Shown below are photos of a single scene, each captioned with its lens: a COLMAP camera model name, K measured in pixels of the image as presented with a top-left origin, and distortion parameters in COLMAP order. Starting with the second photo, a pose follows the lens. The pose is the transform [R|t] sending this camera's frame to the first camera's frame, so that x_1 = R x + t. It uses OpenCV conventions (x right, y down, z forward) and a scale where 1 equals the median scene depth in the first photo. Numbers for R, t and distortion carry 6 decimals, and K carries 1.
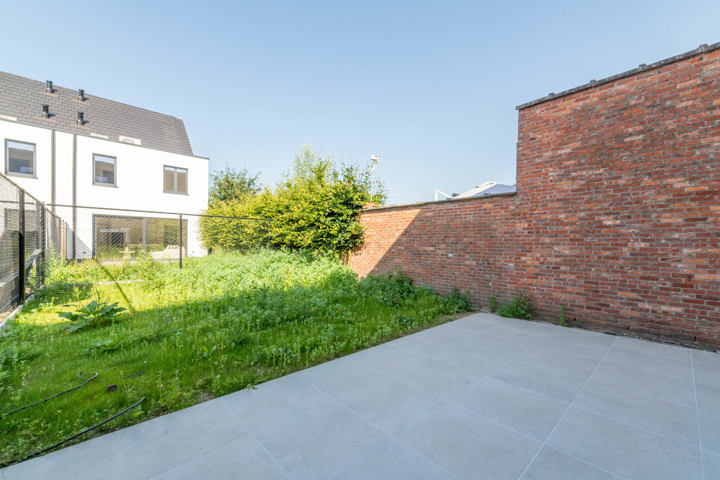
lens RADIAL K [[289.4, 0, 360.1], [0, 289.4, 242.0], [0, 0, 1]] dist [0.002013, 0.000070]
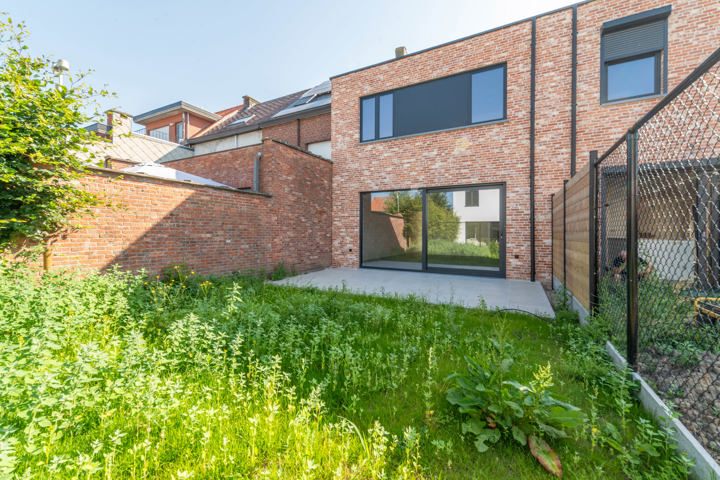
lens RADIAL K [[289.4, 0, 361.0], [0, 289.4, 235.6], [0, 0, 1]] dist [0.002013, 0.000070]
pose [[-0.332760, -0.010962, 0.942948, -0.880926], [-0.000596, 0.999935, 0.011415, 0.013262], [-0.943011, 0.003237, -0.332745, 0.935030]]
